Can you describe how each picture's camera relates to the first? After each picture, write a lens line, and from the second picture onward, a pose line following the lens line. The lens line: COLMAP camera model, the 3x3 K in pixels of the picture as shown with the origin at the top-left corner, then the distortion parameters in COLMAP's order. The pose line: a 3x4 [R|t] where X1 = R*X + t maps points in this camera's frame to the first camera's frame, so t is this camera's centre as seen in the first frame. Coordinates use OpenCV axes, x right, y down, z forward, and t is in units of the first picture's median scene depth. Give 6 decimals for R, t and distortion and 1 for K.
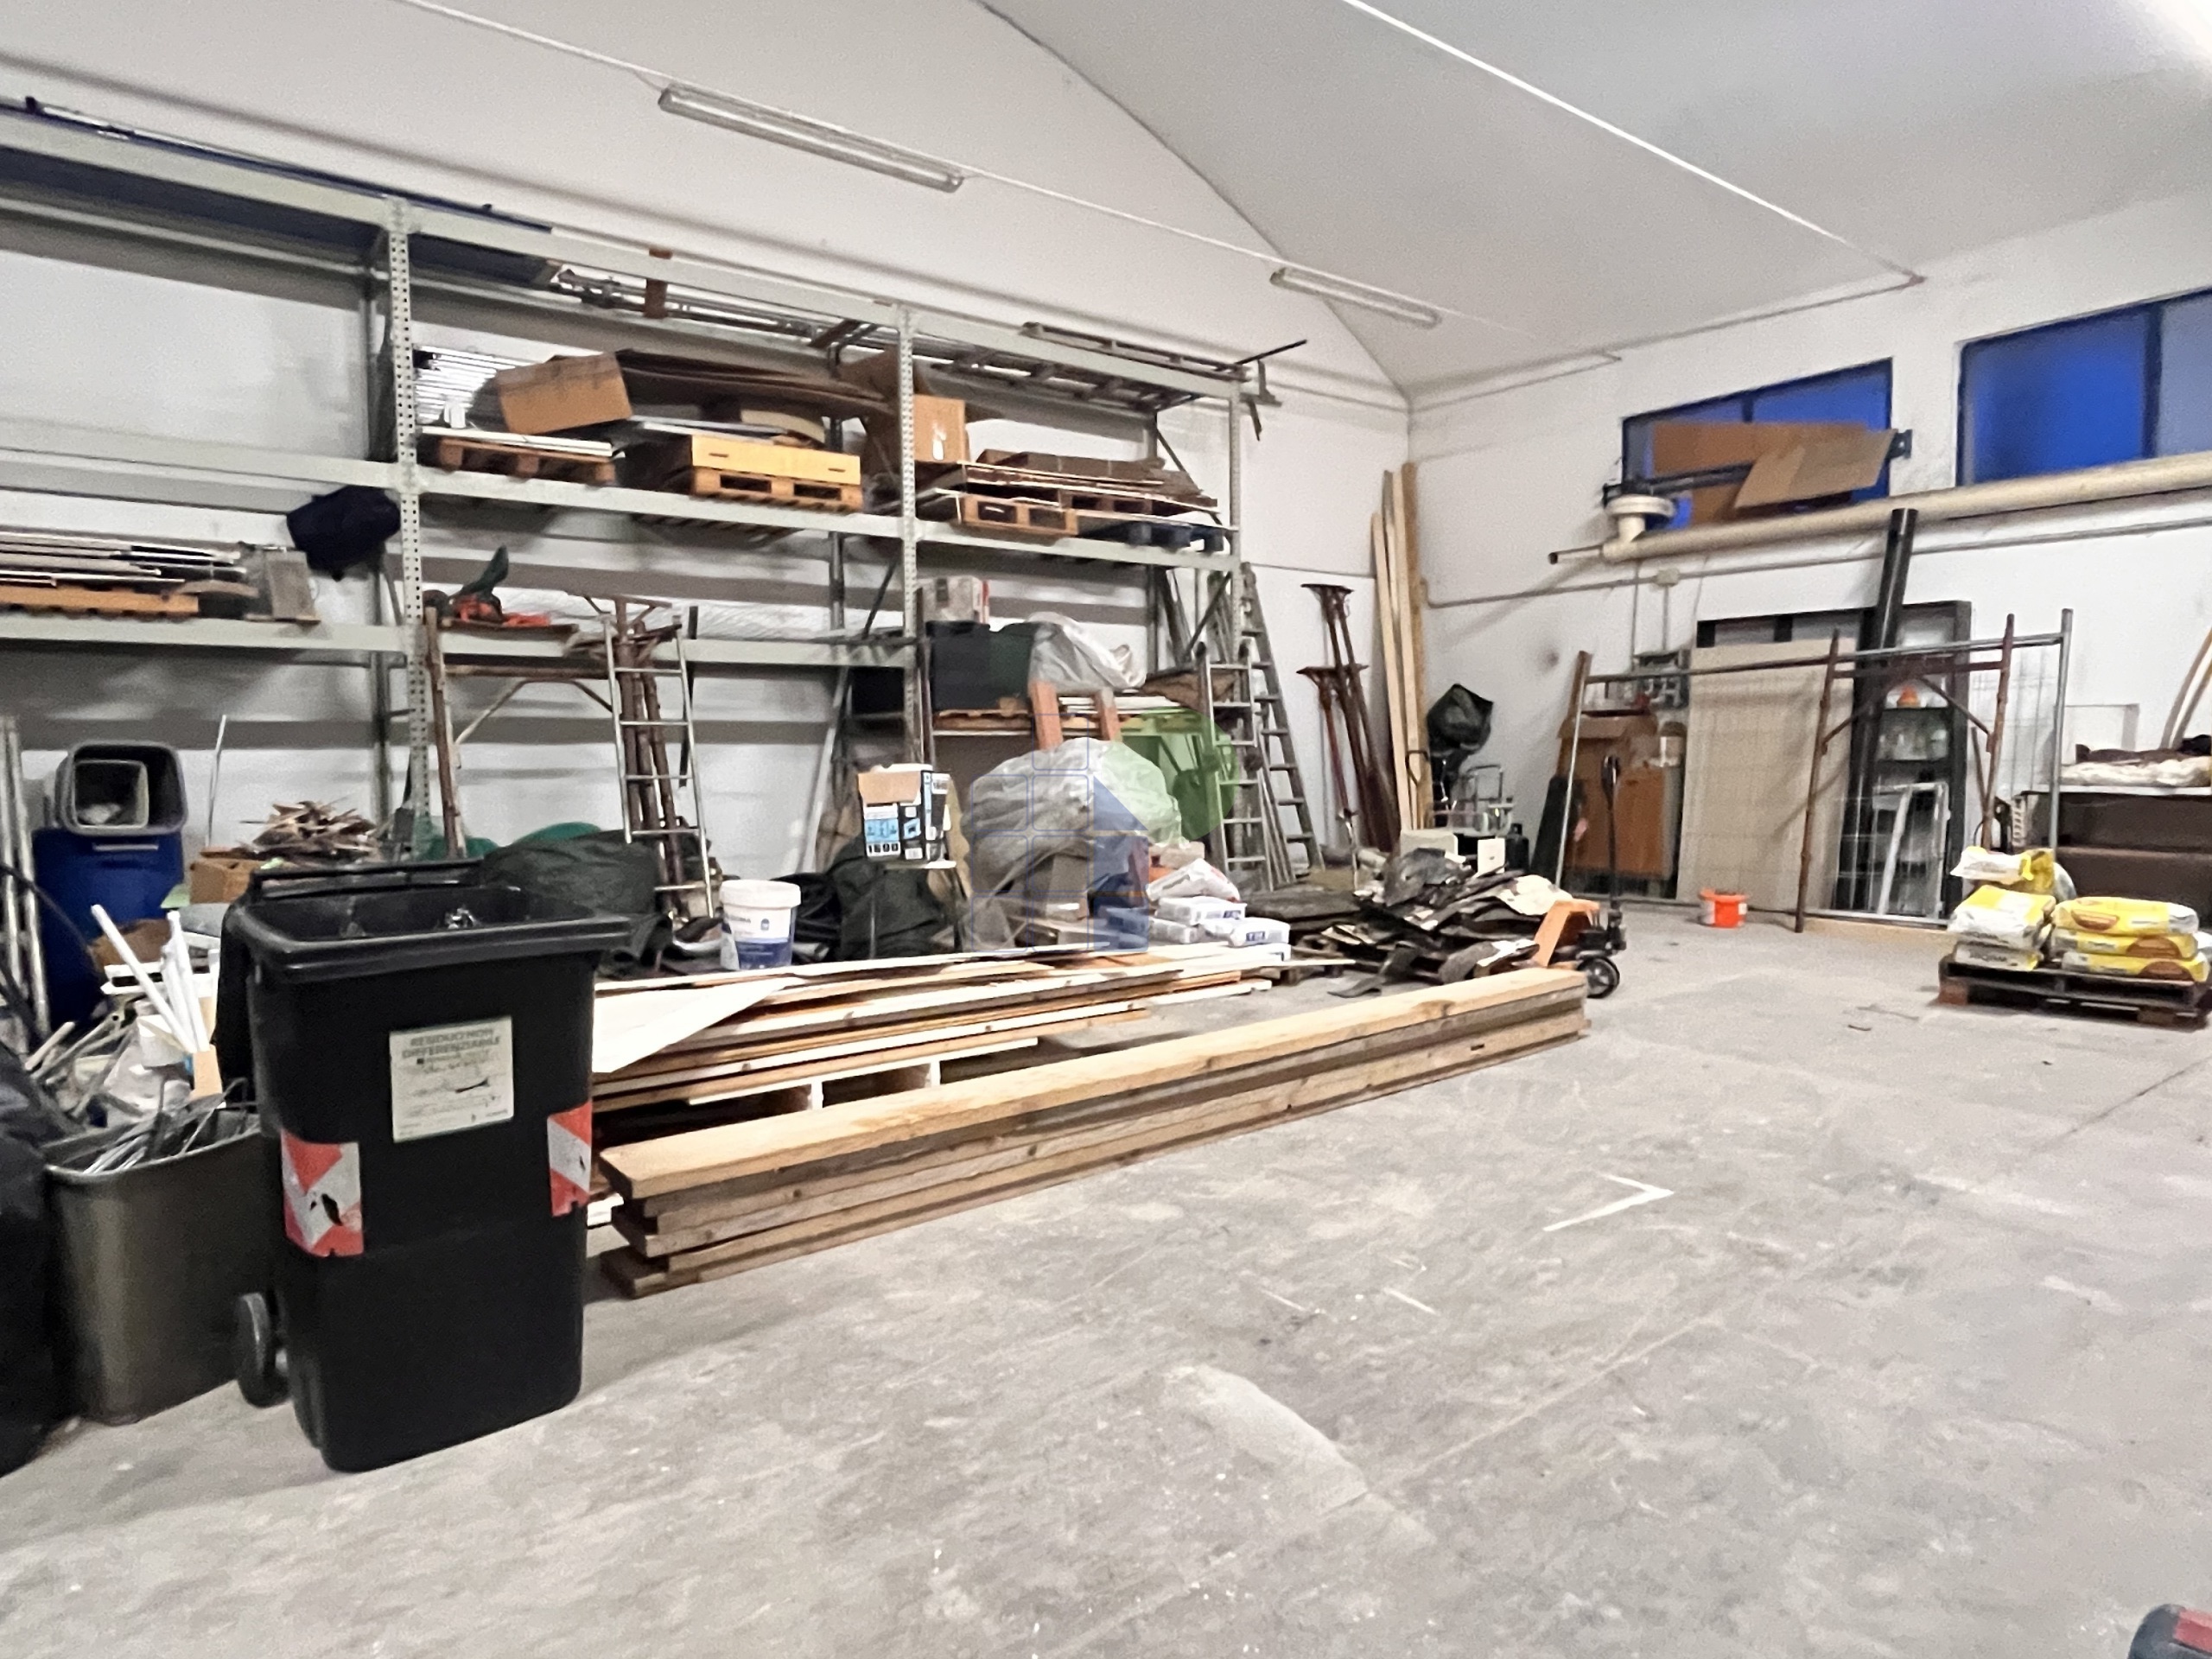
lens RADIAL K [[1301.8, 0, 1110.9], [0, 1301.8, 819.2], [0, 0, 1]] dist [-0.002815, -0.001435]
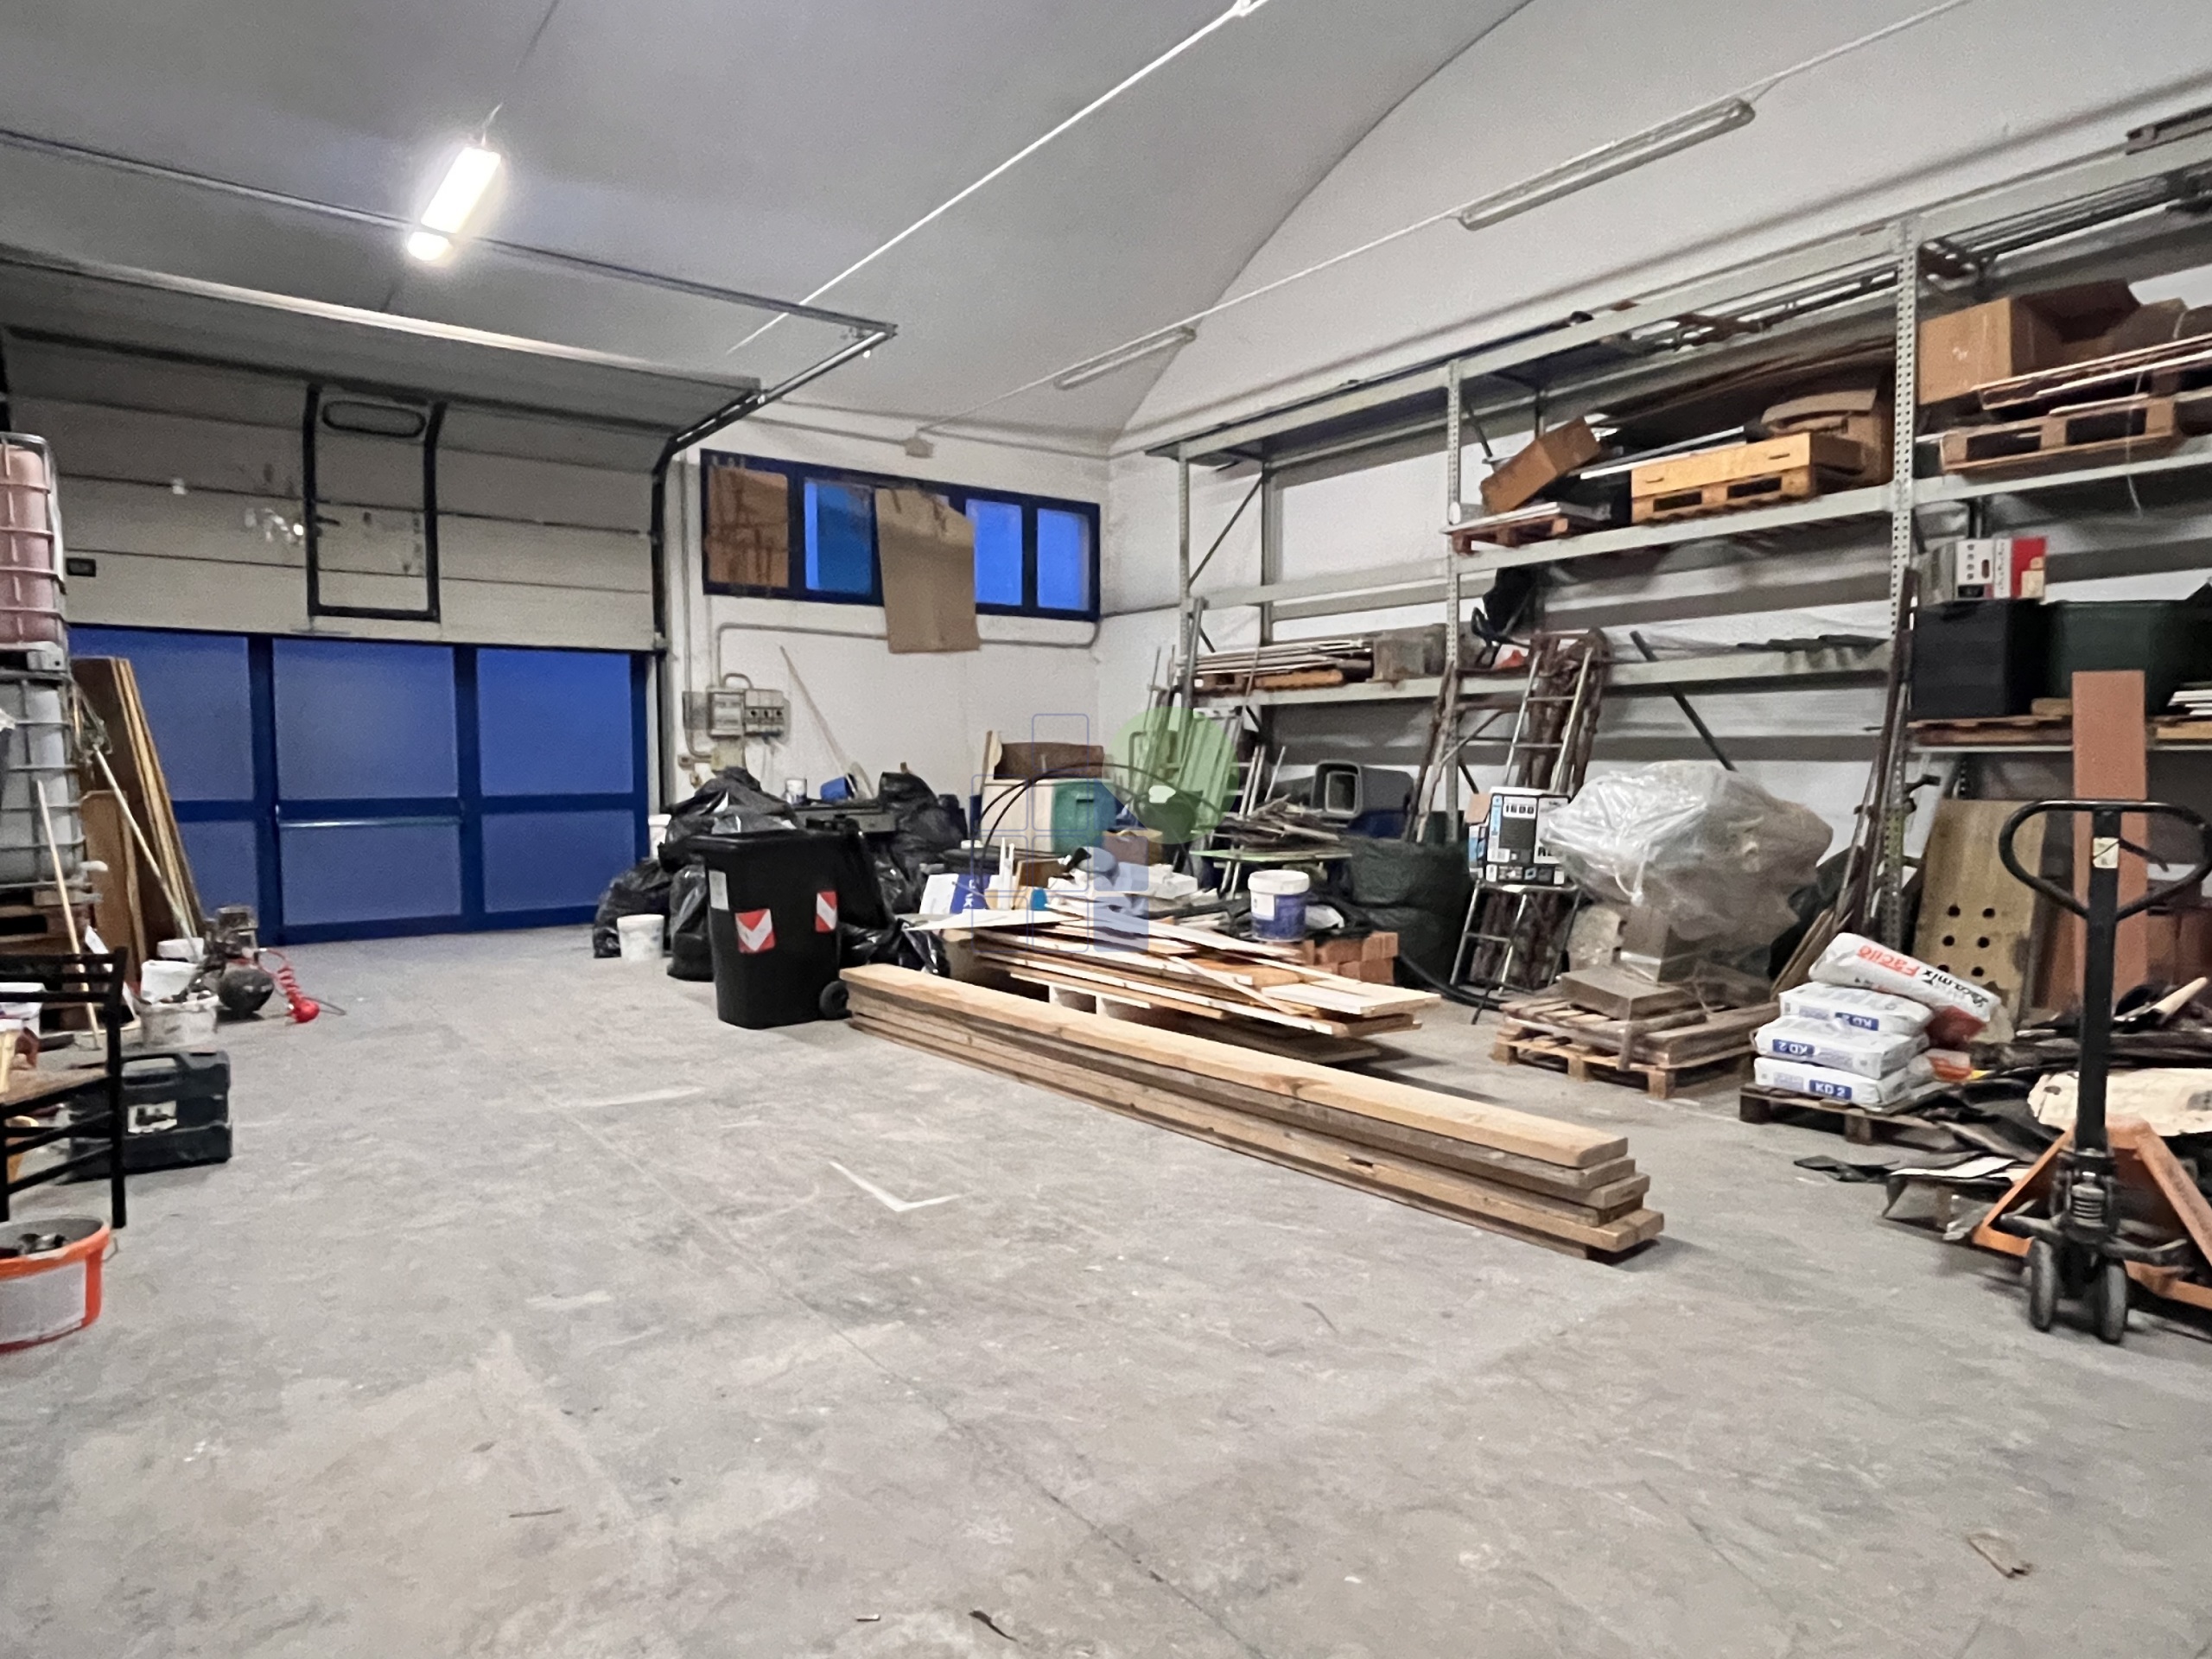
lens RADIAL K [[1301.8, 0, 1101.7], [0, 1301.8, 834.3], [0, 0, 1]] dist [-0.002815, -0.001435]
pose [[-0.001824, 0.061282, -0.998119, 1.321490], [-0.050855, 0.996823, 0.061295, -0.078856], [0.998704, 0.050871, 0.001298, 1.040809]]
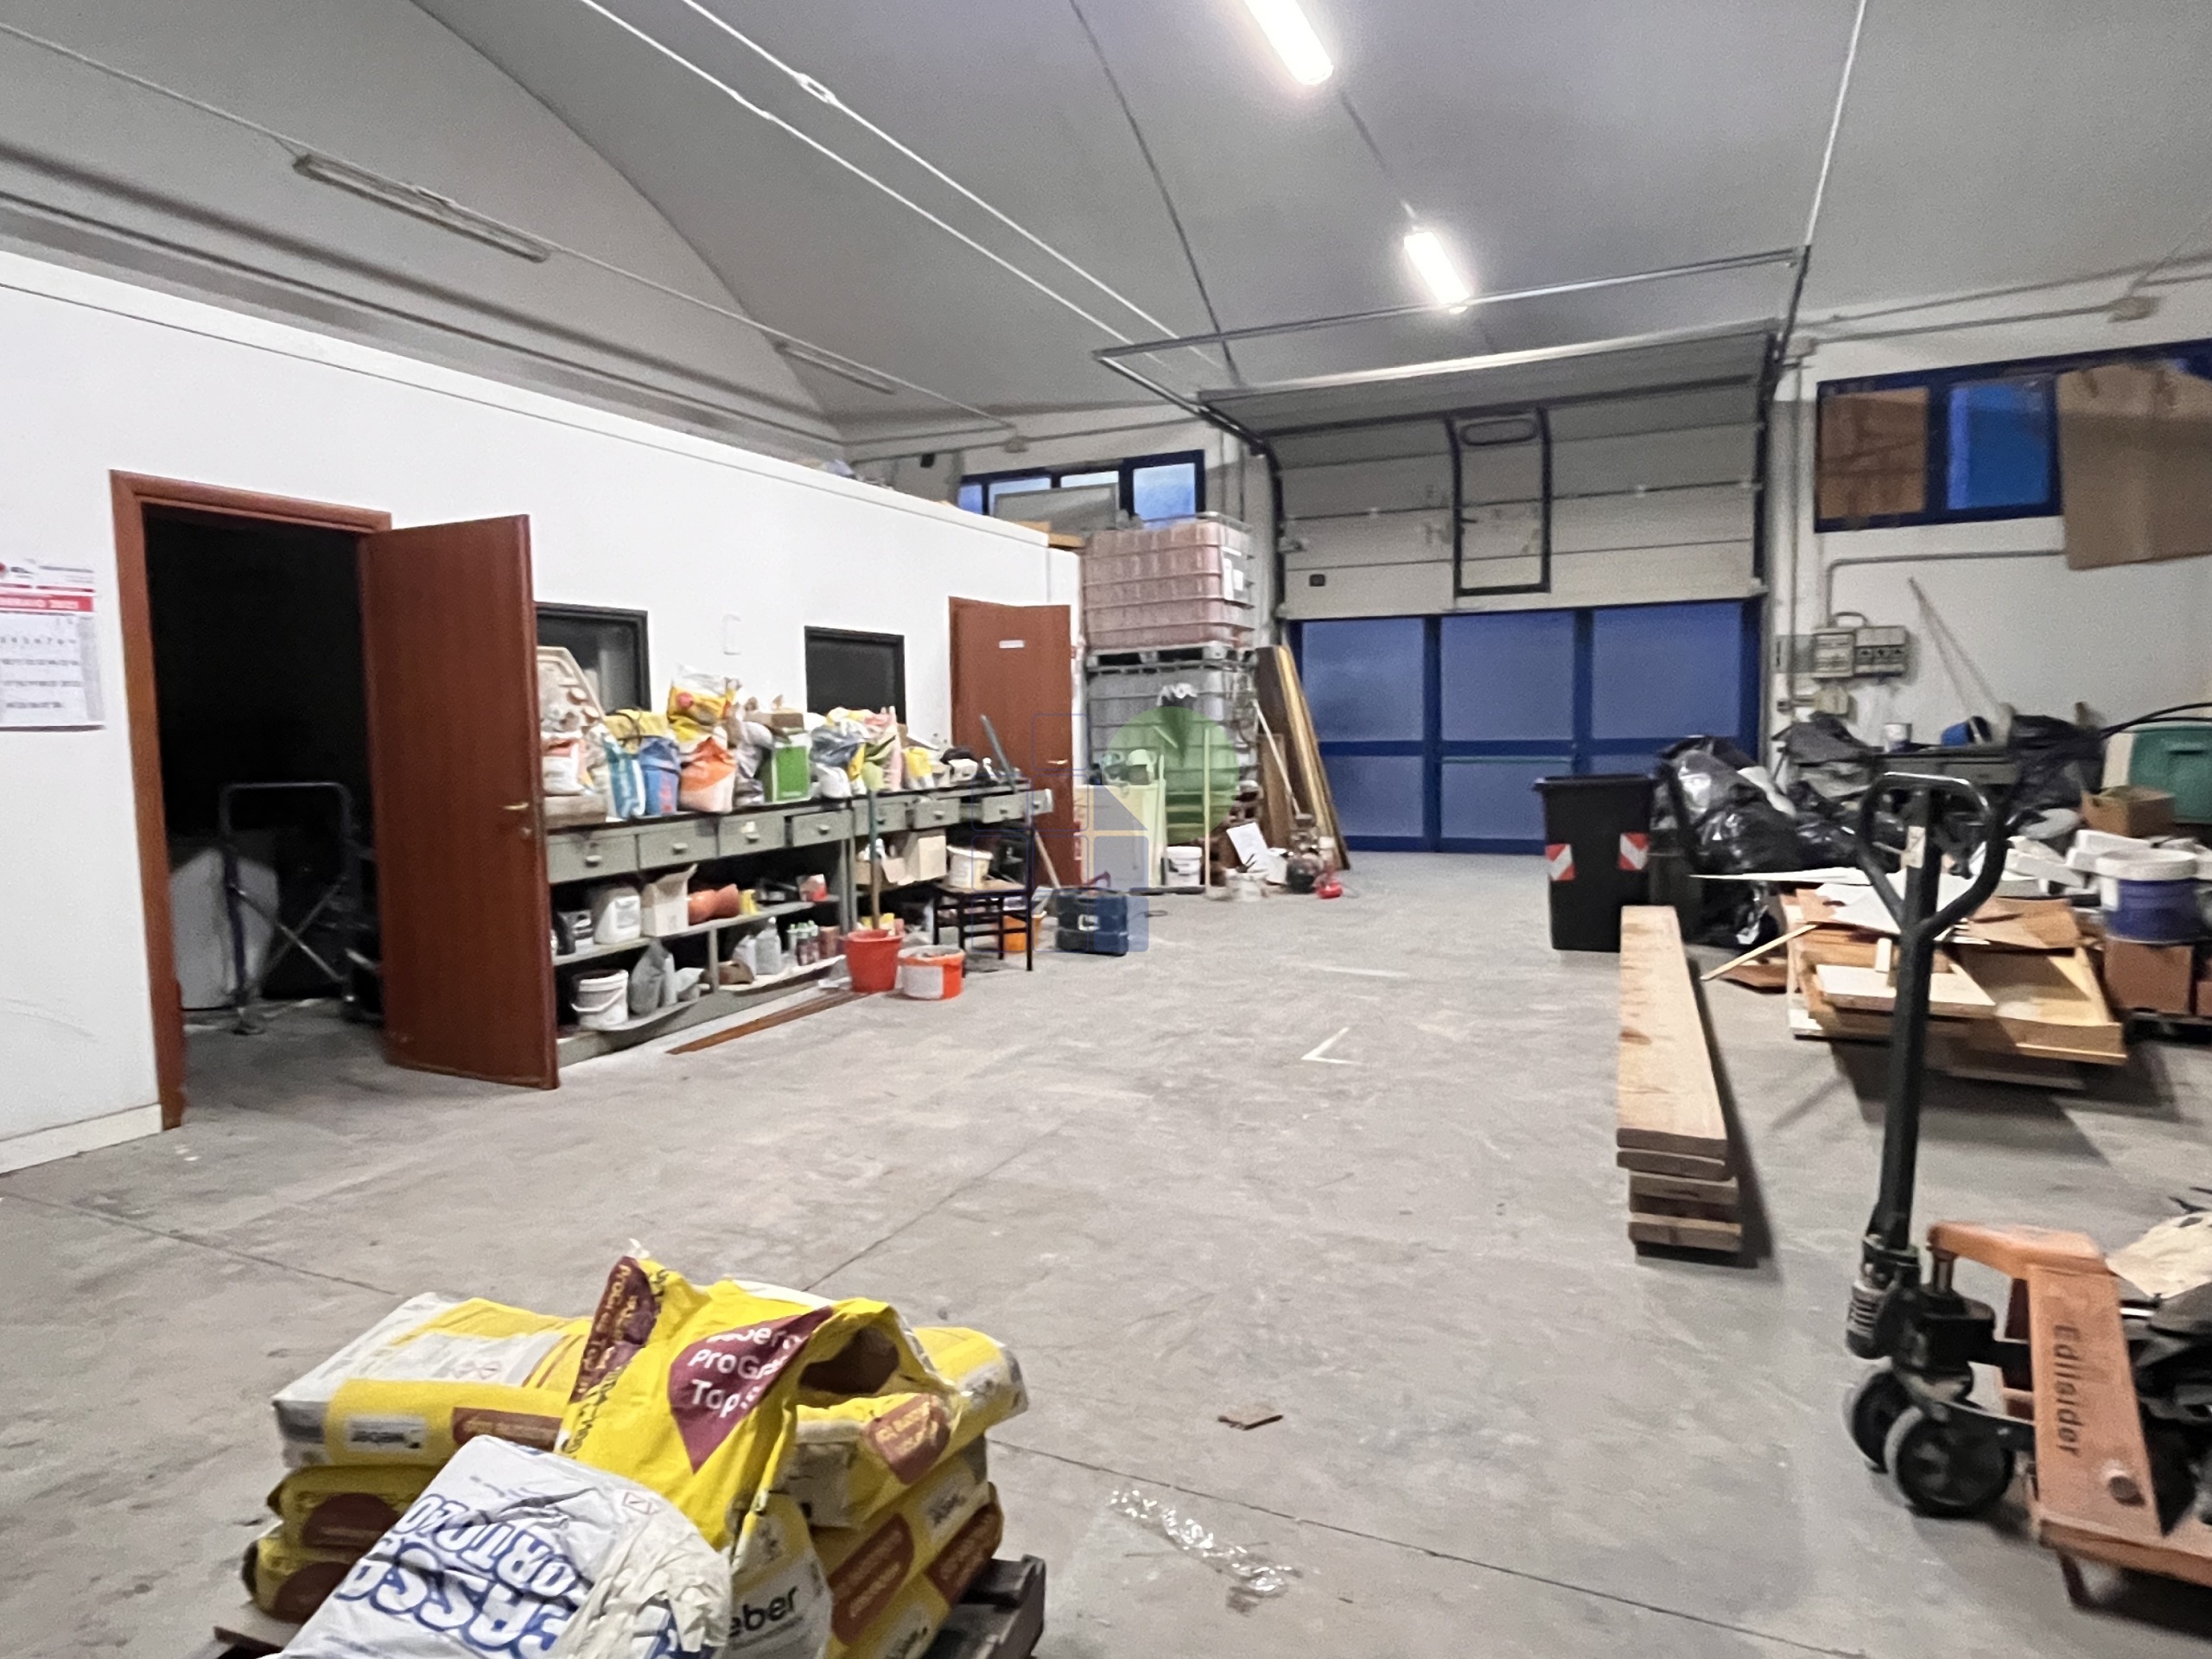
lens RADIAL K [[1301.8, 0, 1097.5], [0, 1301.8, 829.2], [0, 0, 1]] dist [-0.002815, -0.001435]
pose [[-0.878783, 0.063376, -0.472994, 1.148673], [-0.001378, 0.990801, 0.135317, -0.130096], [0.477219, 0.119566, -0.870612, 1.883413]]
